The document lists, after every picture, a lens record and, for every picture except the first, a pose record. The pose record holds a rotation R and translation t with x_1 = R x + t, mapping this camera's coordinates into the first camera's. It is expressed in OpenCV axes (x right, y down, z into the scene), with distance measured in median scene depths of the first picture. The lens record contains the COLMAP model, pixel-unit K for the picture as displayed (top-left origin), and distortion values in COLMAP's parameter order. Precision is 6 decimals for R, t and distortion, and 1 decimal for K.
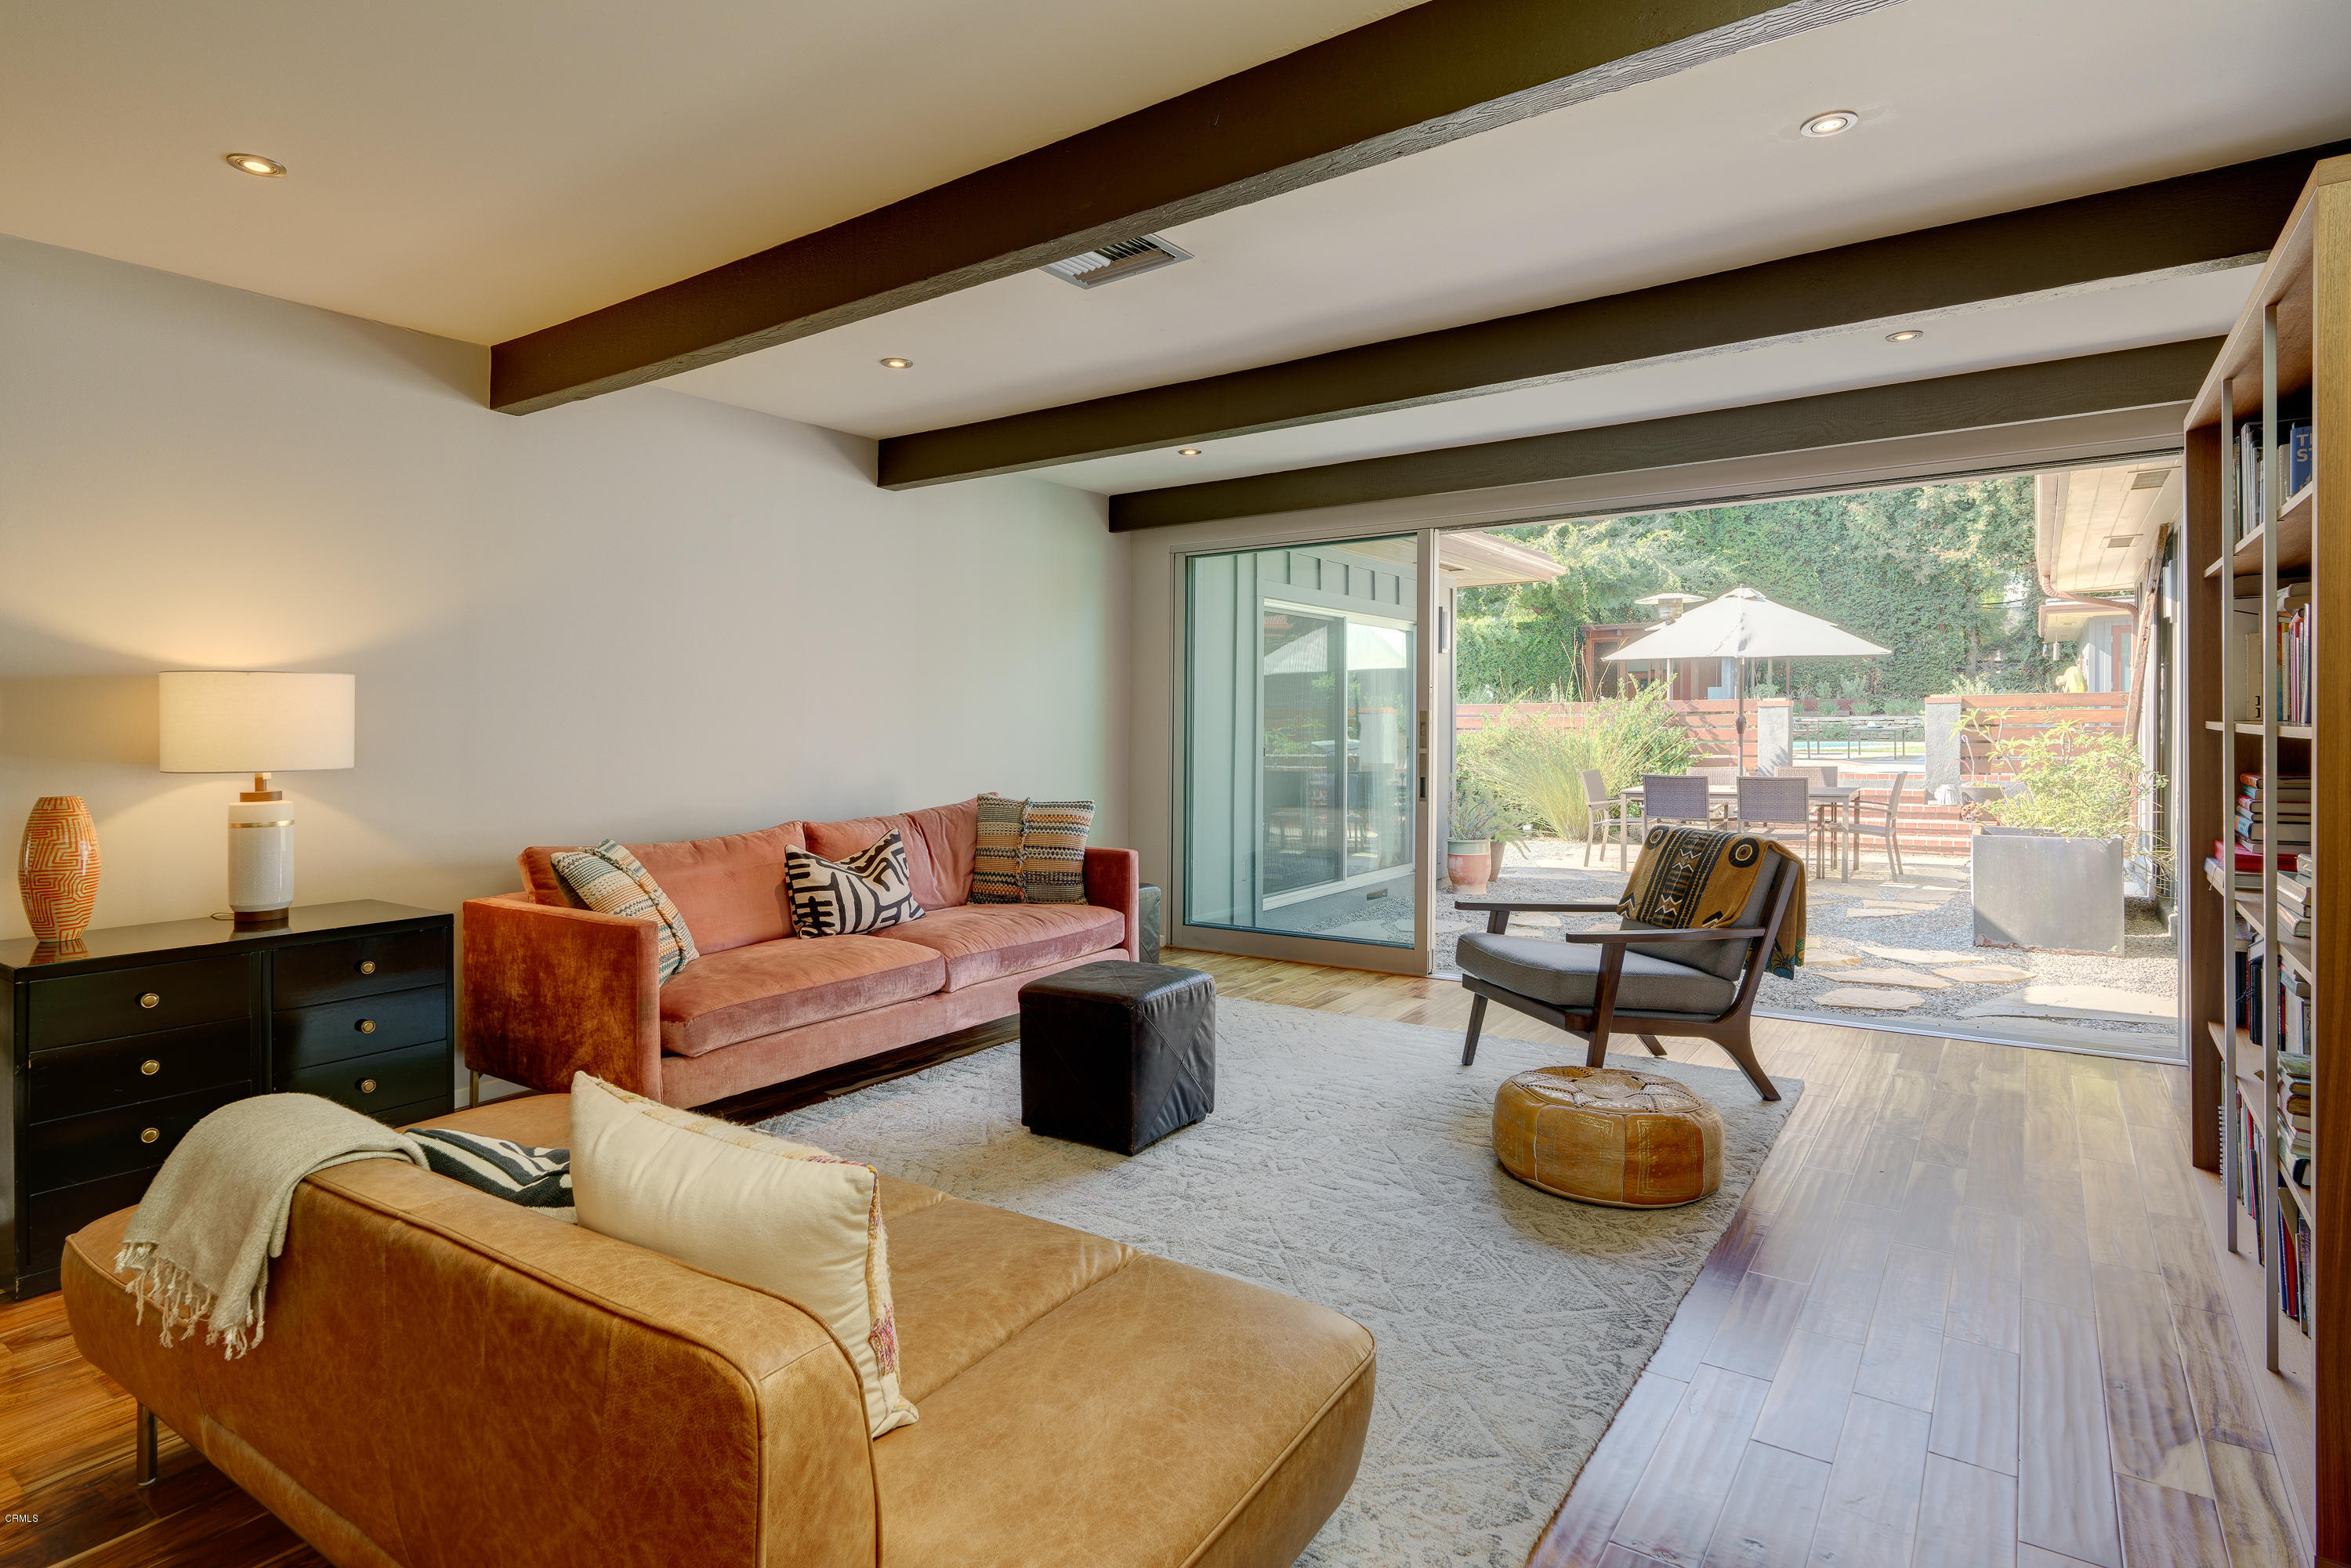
lens RADIAL K [[1201.5, 0, 1148.4], [0, 1201.5, 729.1], [0, 0, 1]] dist [-0.014531, 0.003617]
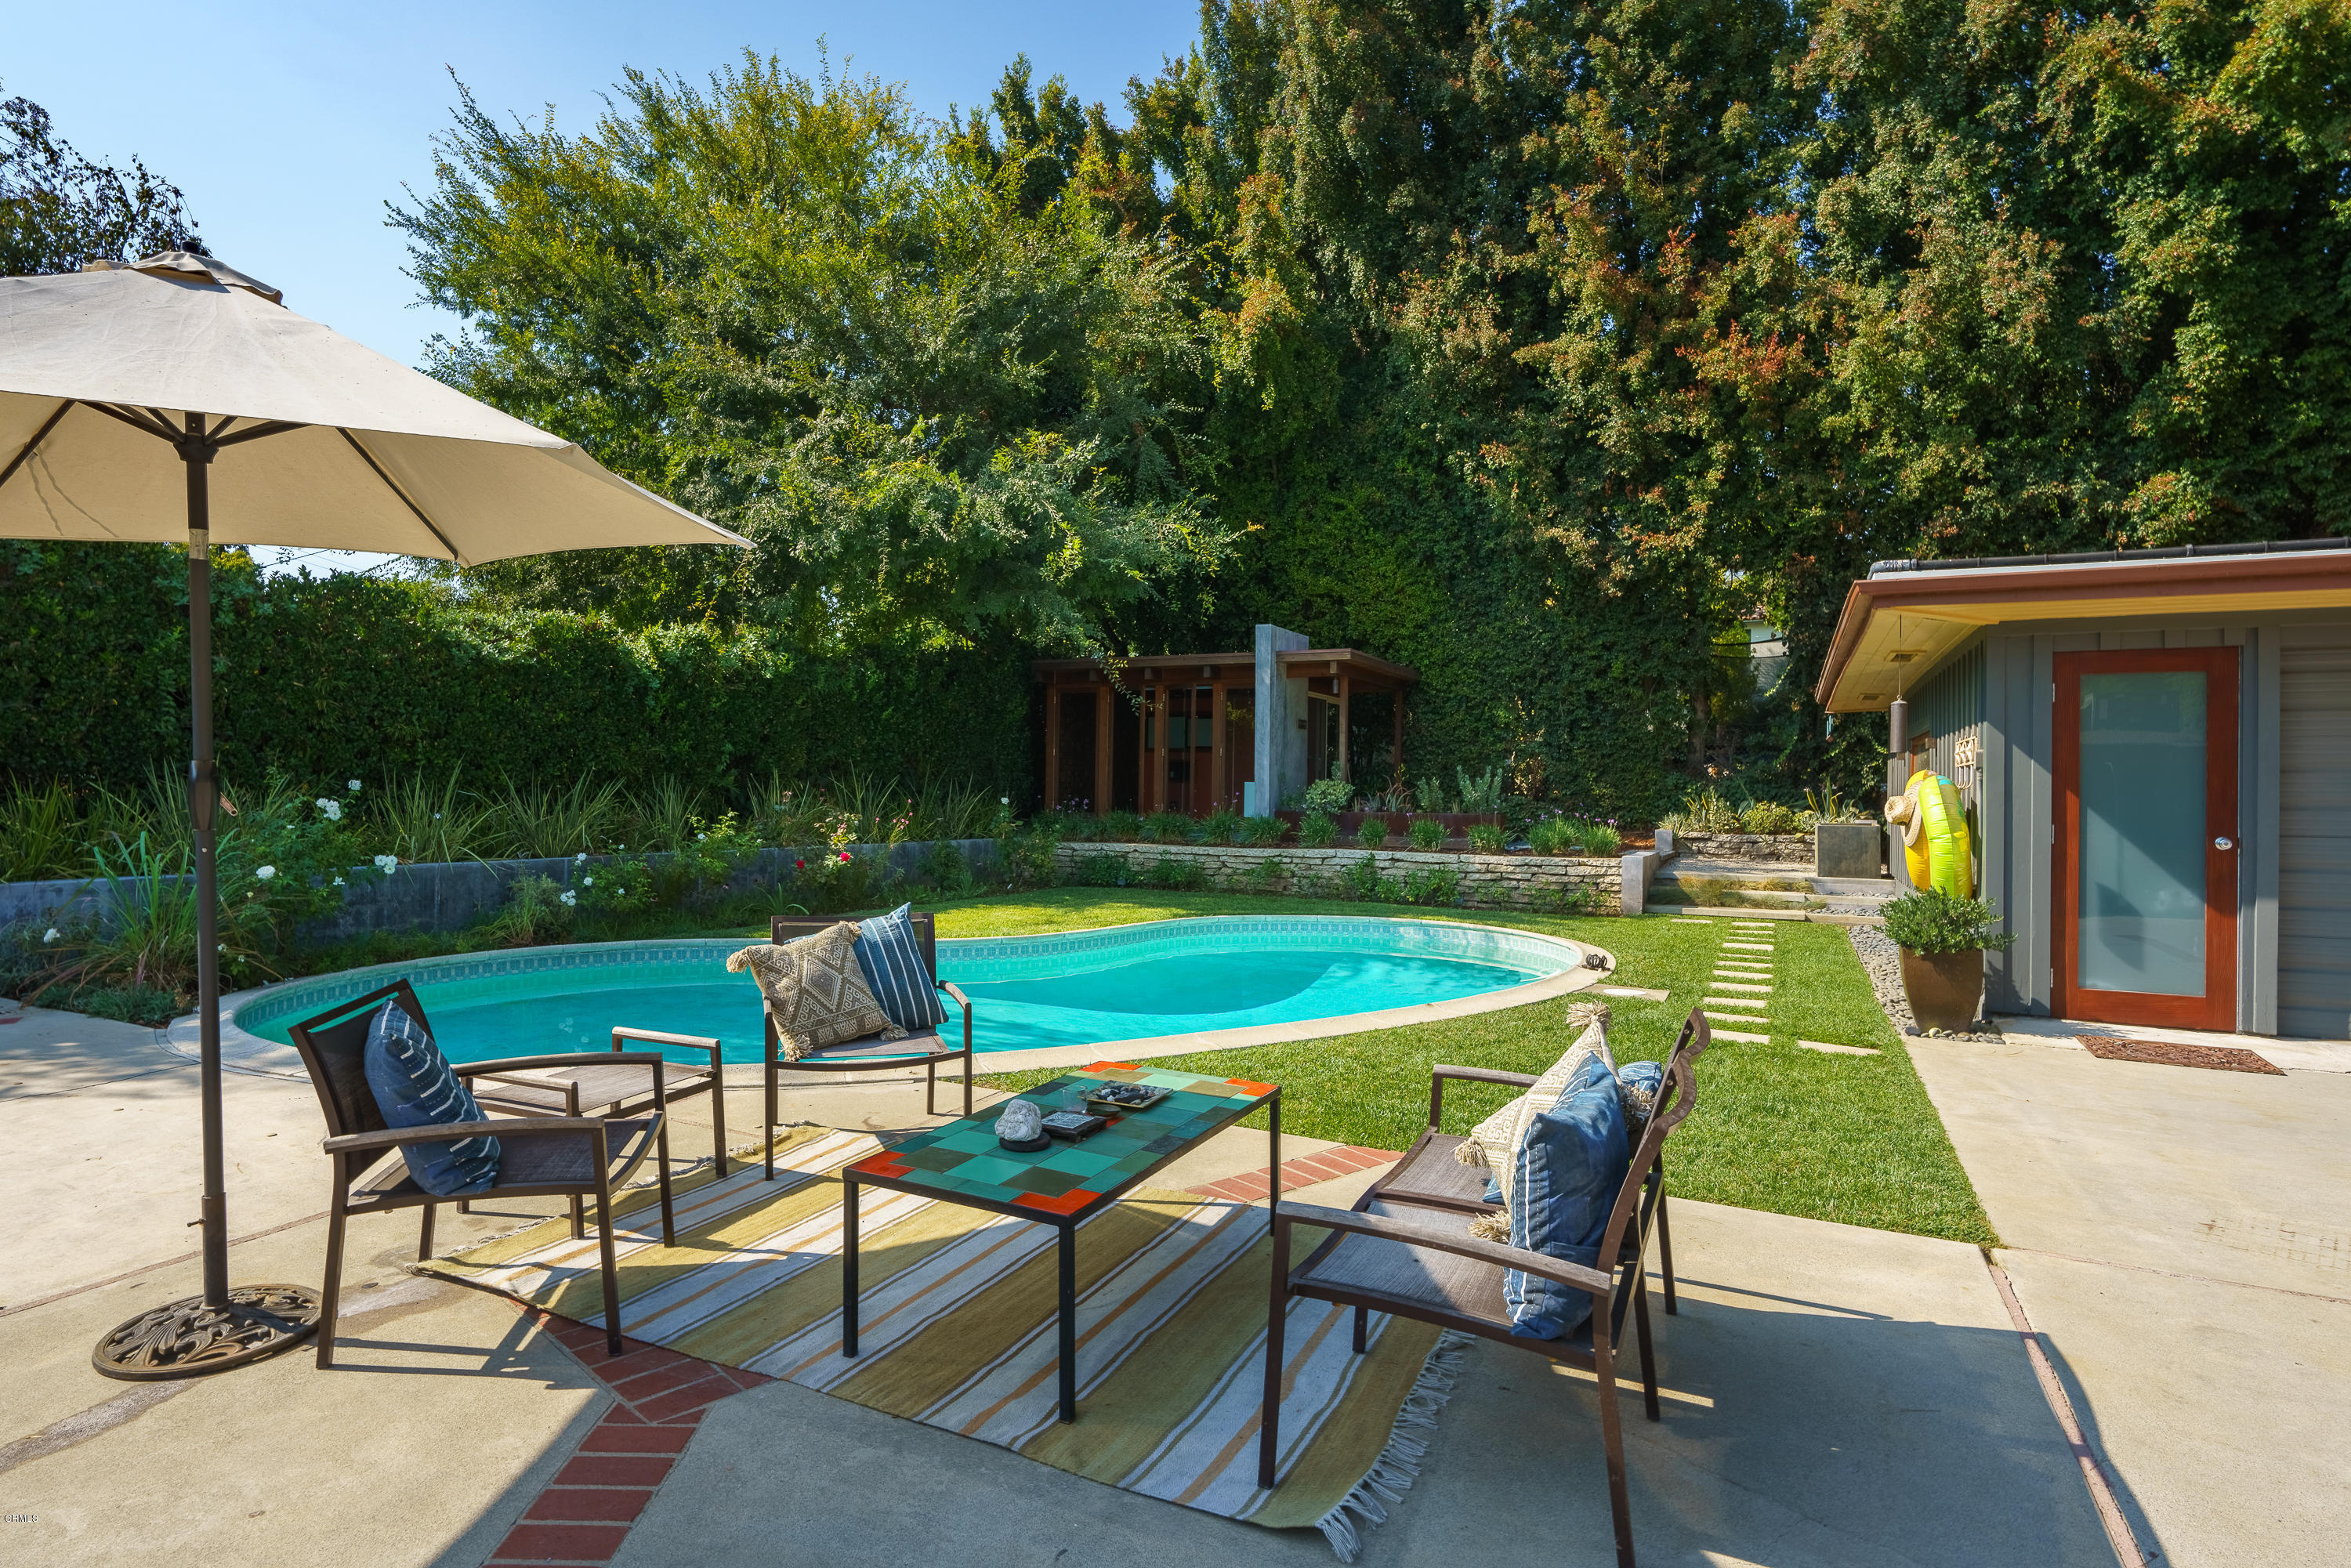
lens RADIAL K [[1239.9, 0, 1136.8], [0, 1239.9, 762.8], [0, 0, 1]] dist [-0.002929, 0.002002]
pose [[0.987315, 0.025812, 0.156663, 2.070303], [-0.021789, 0.999389, -0.027344, -0.170208], [-0.157273, 0.023583, 0.987274, 2.863964]]
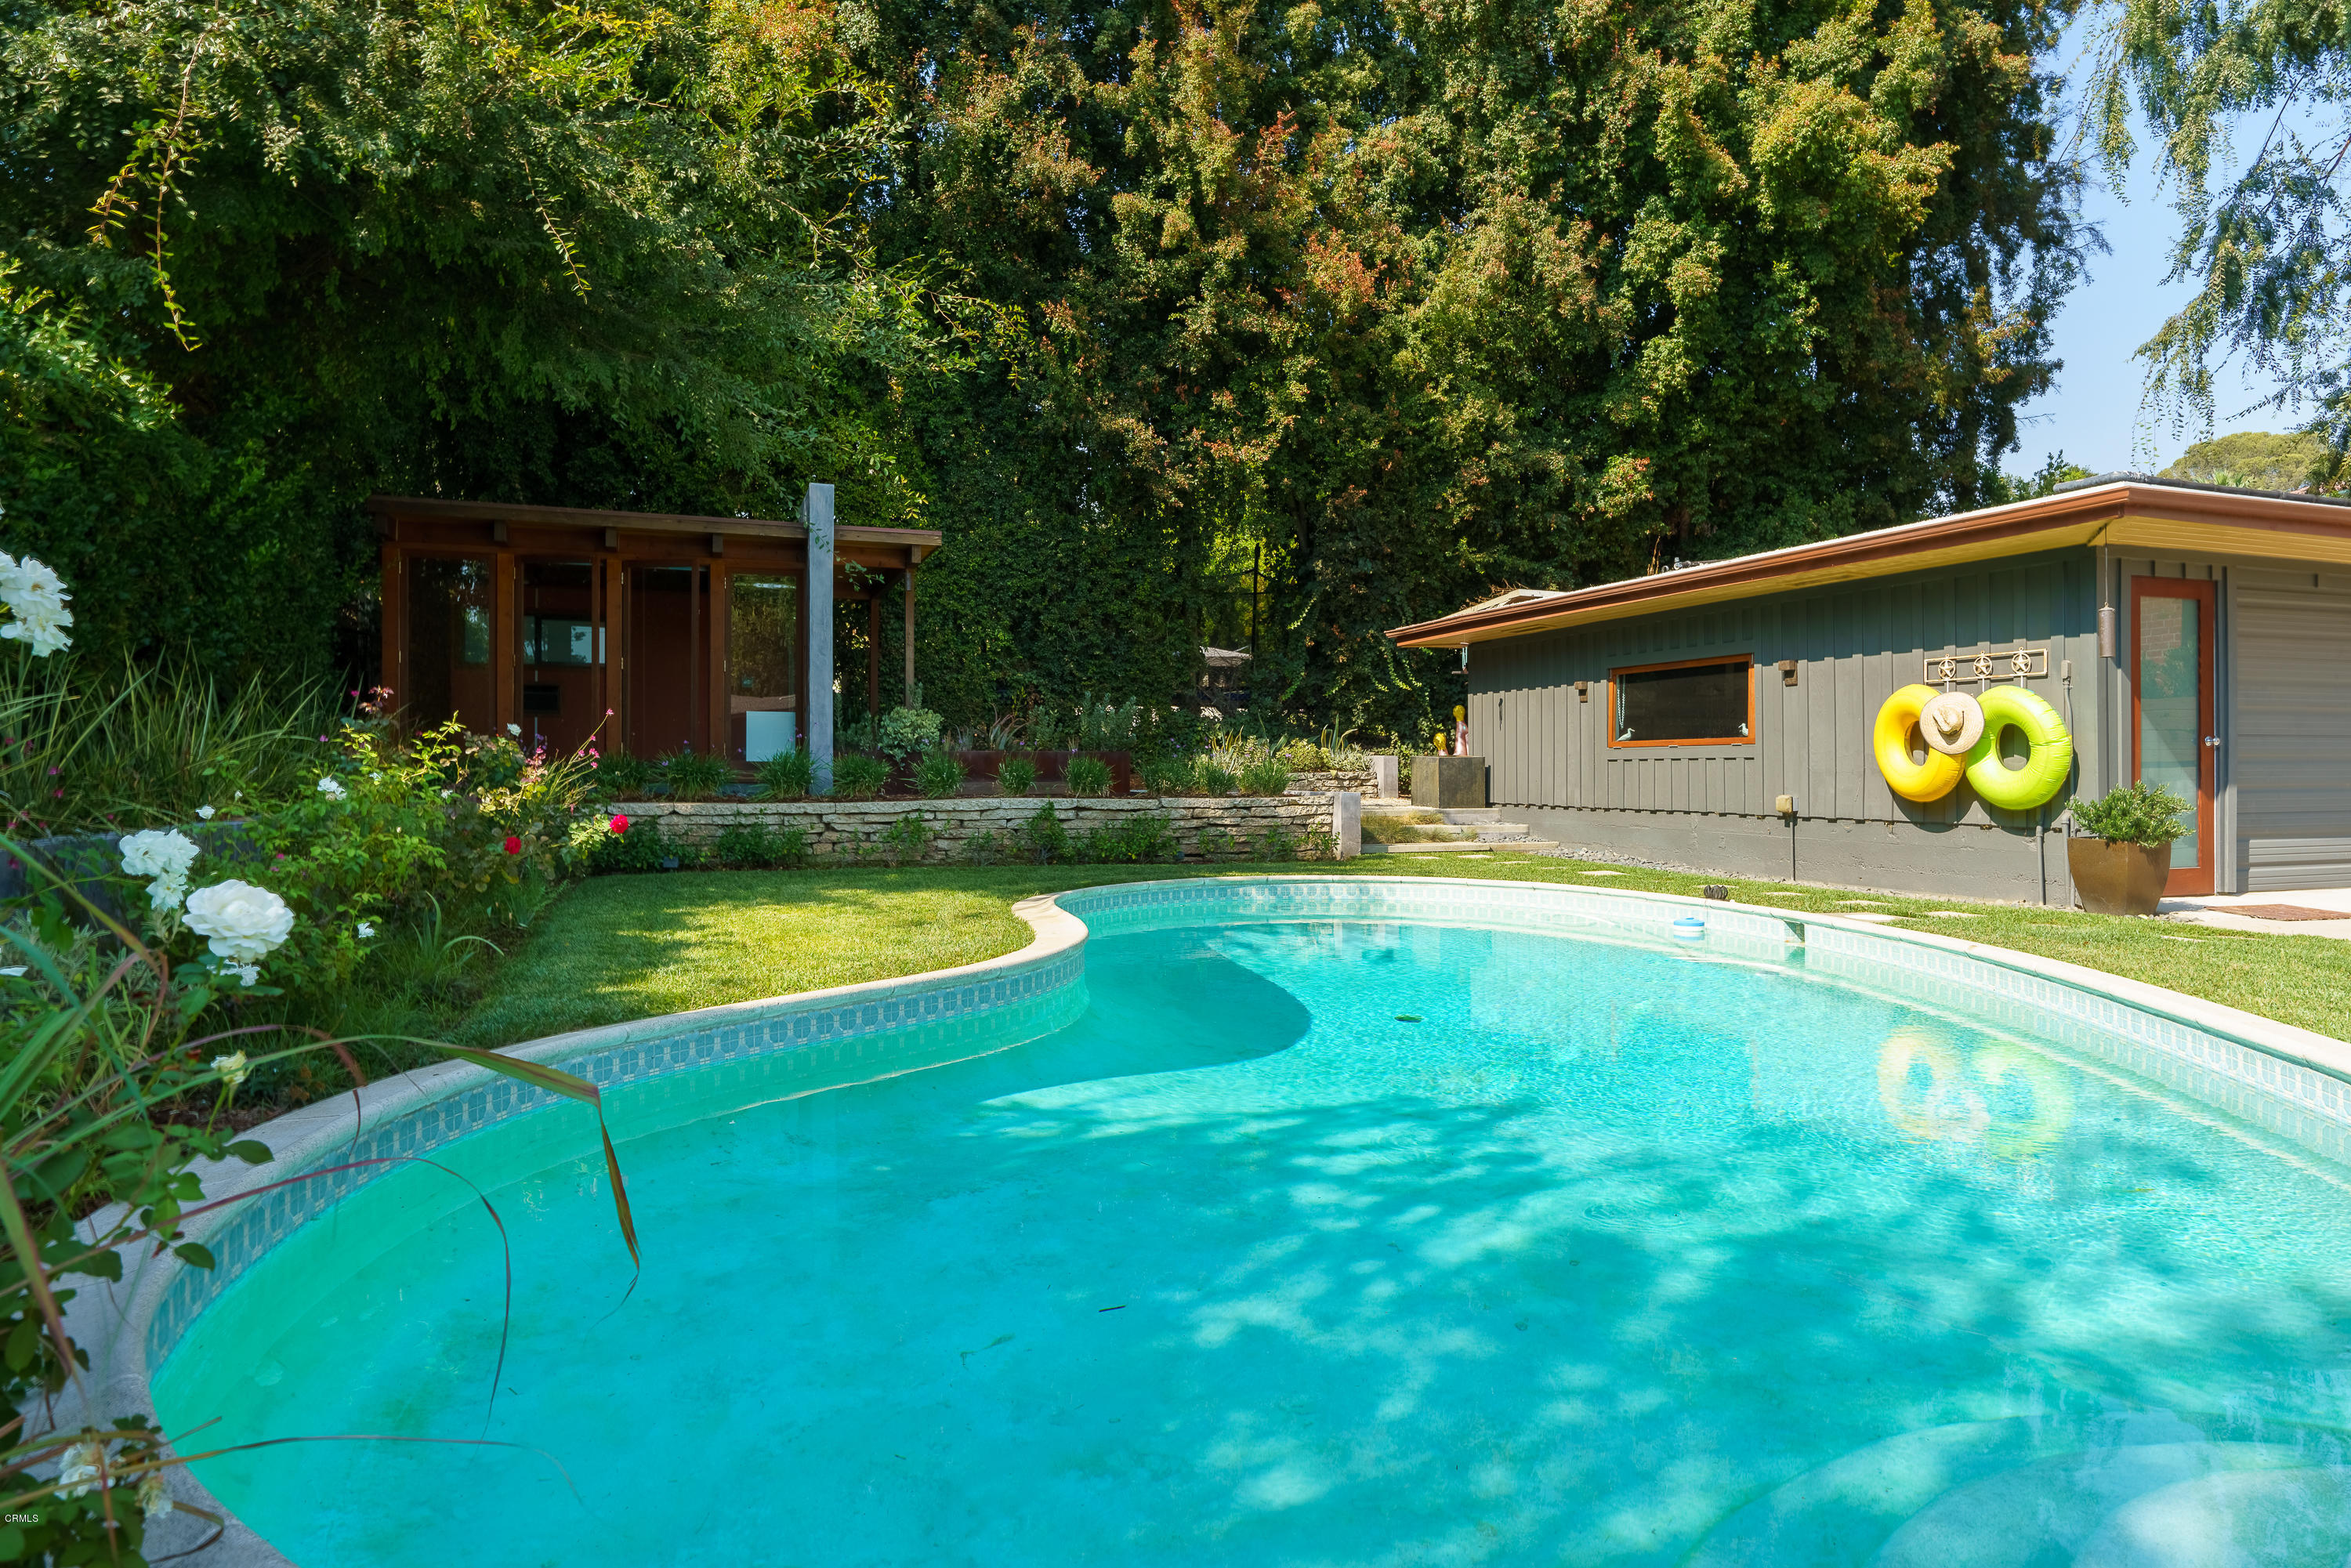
lens RADIAL K [[1332.4, 0, 1144.5], [0, 1332.4, 750.1], [0, 0, 1]] dist [-0.021688, -0.000771]
pose [[0.559510, 0.022358, 0.828522, 1.254846], [-0.004376, 0.999702, -0.024022, -0.087181], [-0.828812, 0.009815, 0.559441, 4.152215]]
